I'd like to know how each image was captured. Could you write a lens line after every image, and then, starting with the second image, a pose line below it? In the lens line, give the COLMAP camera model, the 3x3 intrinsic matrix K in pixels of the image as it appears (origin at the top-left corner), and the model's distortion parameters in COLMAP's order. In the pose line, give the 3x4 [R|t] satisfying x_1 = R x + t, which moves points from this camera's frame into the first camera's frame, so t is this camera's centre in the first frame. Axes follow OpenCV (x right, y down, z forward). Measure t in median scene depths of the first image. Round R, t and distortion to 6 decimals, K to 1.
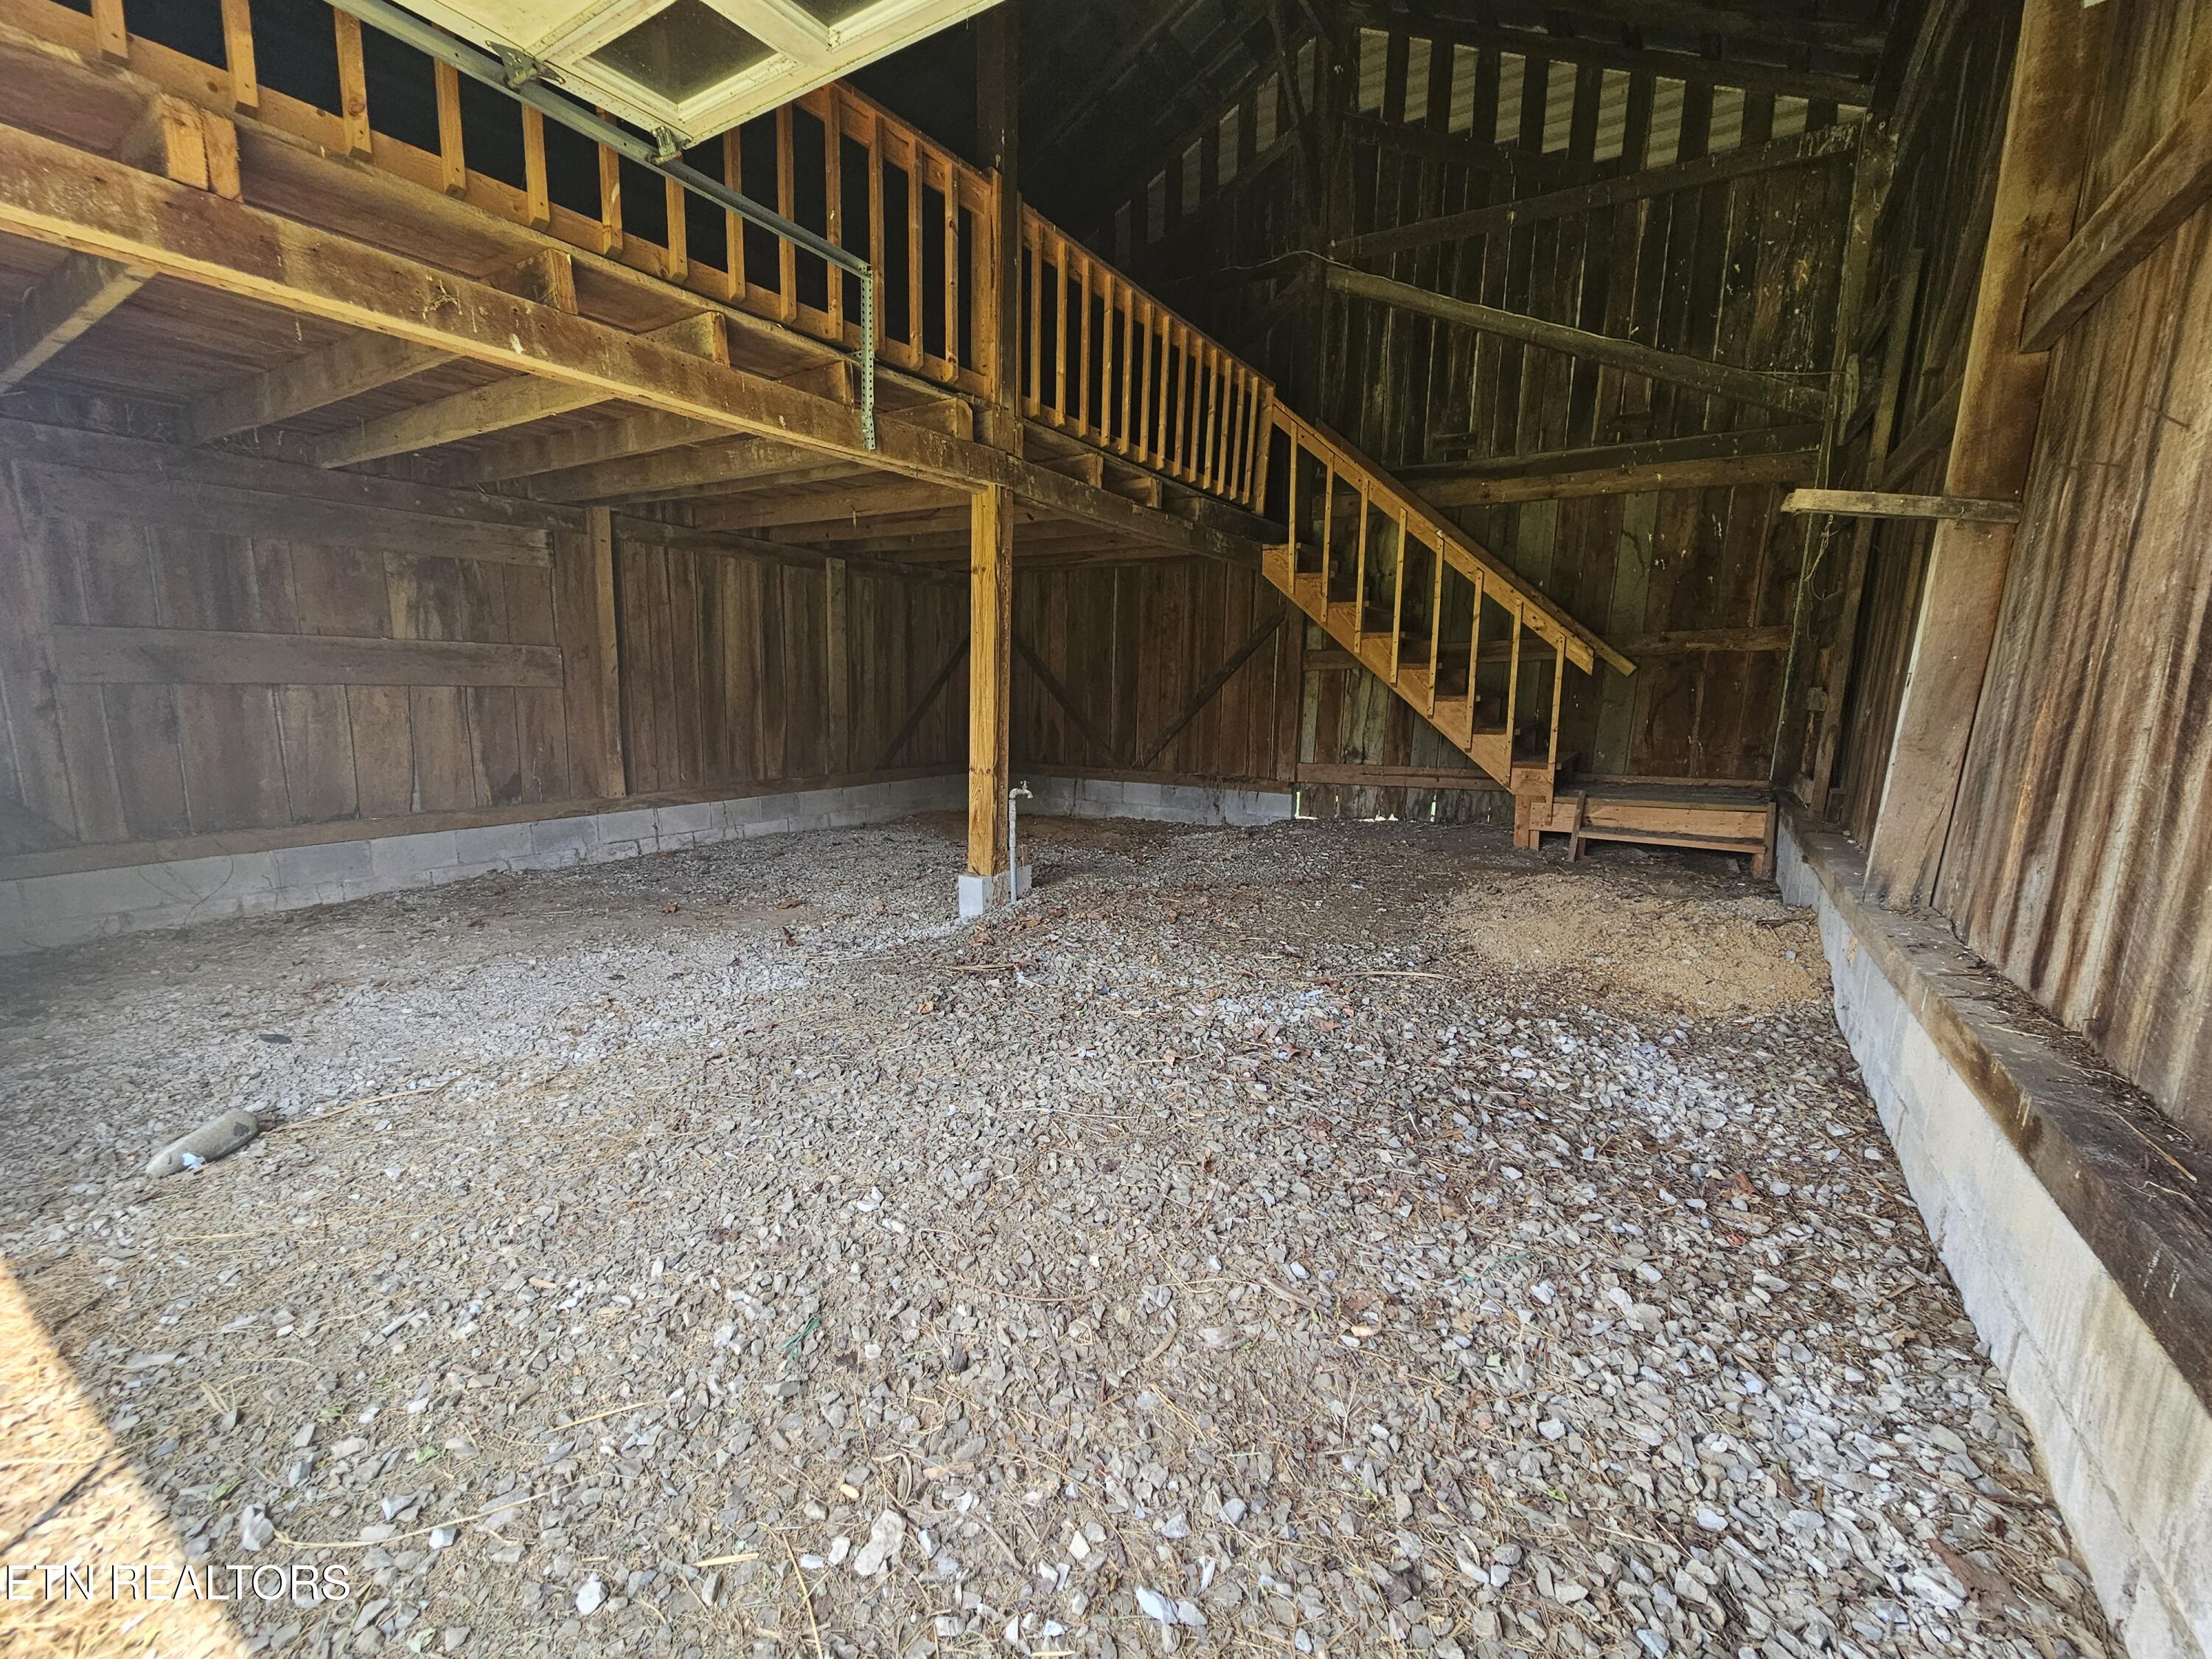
lens RADIAL K [[911.0, 0, 1113.6], [0, 911.0, 833.8], [0, 0, 1]] dist [0.006906, -0.003393]
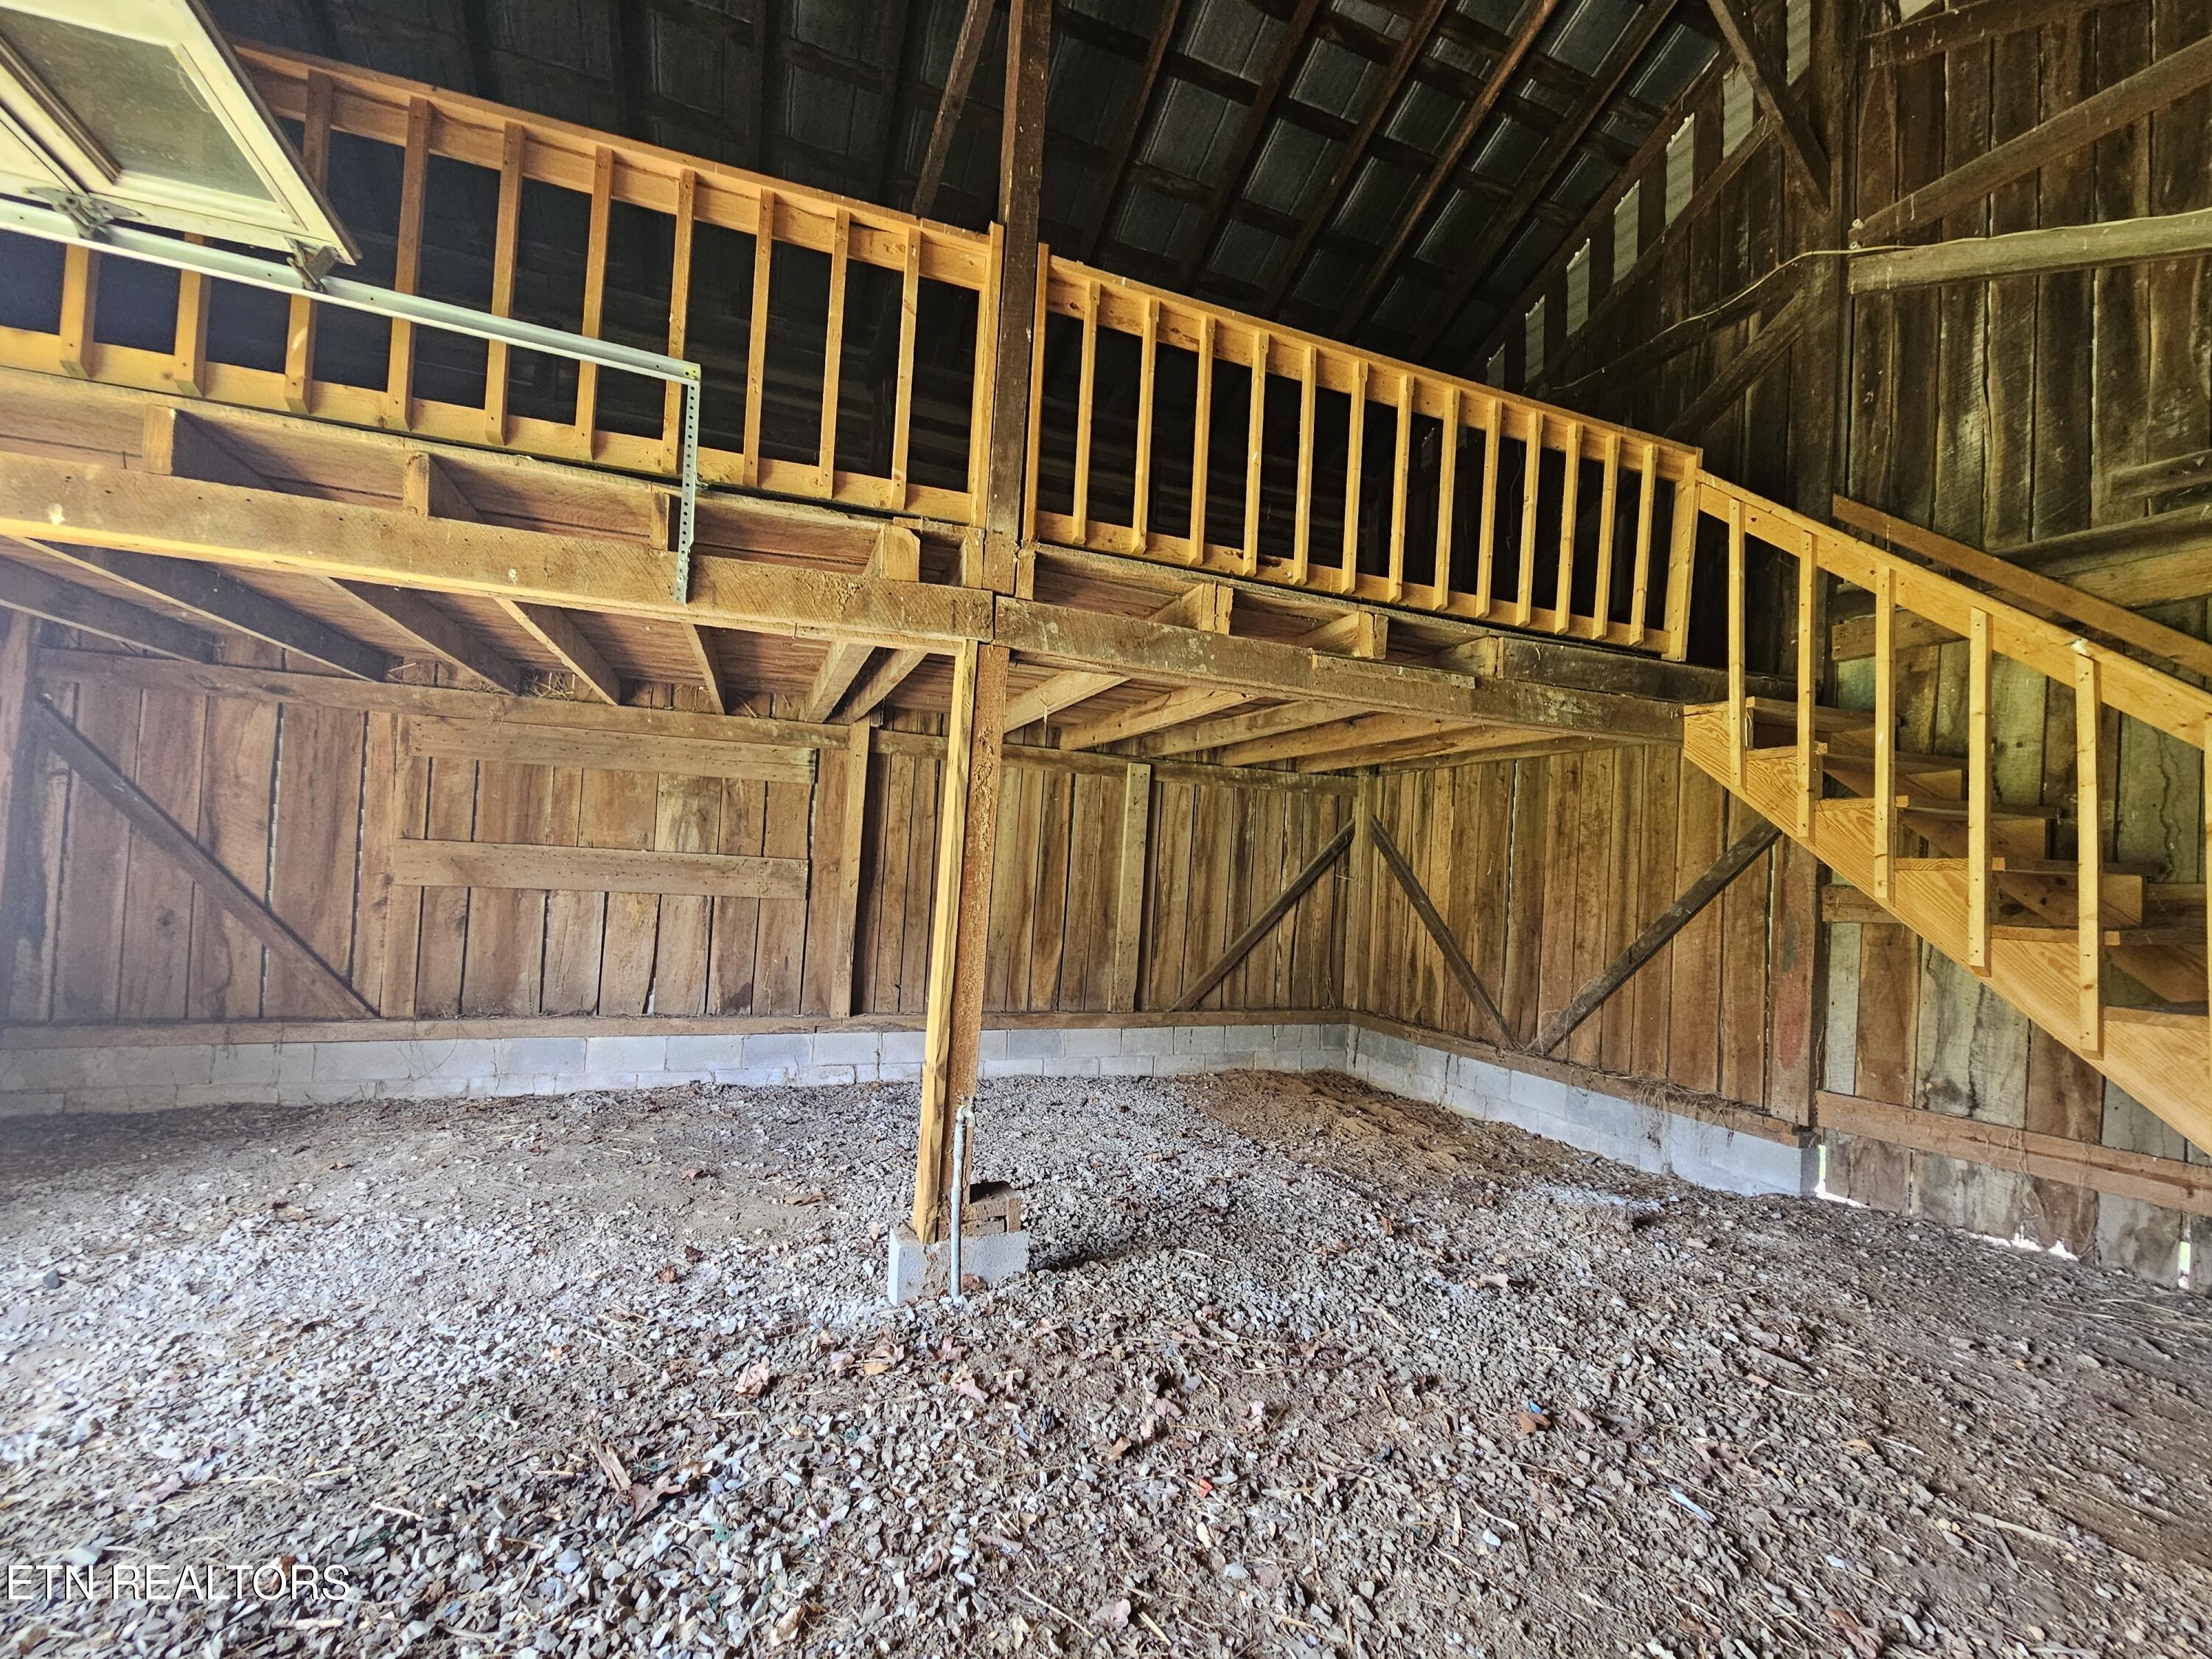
lens RADIAL K [[911.0, 0, 1099.1], [0, 911.0, 839.9], [0, 0, 1]] dist [0.006906, -0.003393]
pose [[0.803781, 0.005159, -0.594903, 0.219732], [-0.133700, 0.975950, -0.172181, -0.087764], [0.579707, 0.217934, 0.785140, 0.359495]]
